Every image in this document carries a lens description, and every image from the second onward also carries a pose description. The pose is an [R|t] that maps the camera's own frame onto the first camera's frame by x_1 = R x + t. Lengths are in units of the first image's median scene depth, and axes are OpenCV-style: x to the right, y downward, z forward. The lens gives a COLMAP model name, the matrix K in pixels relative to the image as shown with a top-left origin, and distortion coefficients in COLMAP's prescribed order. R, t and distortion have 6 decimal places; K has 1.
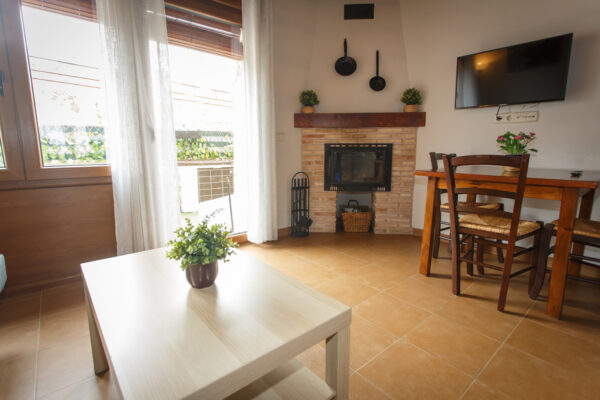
lens RADIAL K [[297.7, 0, 297.0], [0, 297.7, 196.6], [0, 0, 1]] dist [-0.001530, 0.000363]
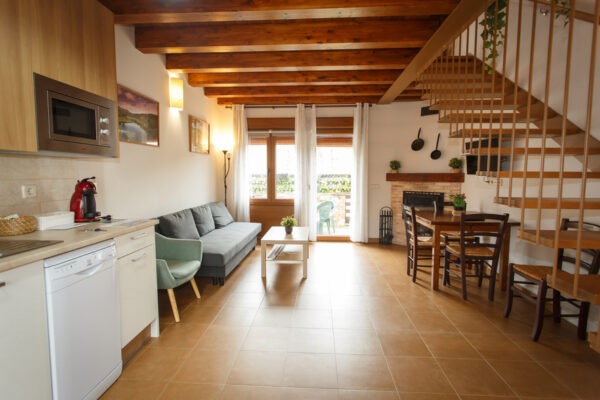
lens RADIAL K [[297.7, 0, 302.1], [0, 297.7, 198.5], [0, 0, 1]] dist [-0.001530, 0.000363]
pose [[0.730808, 0.057218, -0.680181, 0.826217], [-0.108436, 0.993558, -0.032928, -0.020084], [0.673915, 0.097820, 0.732305, -0.600614]]
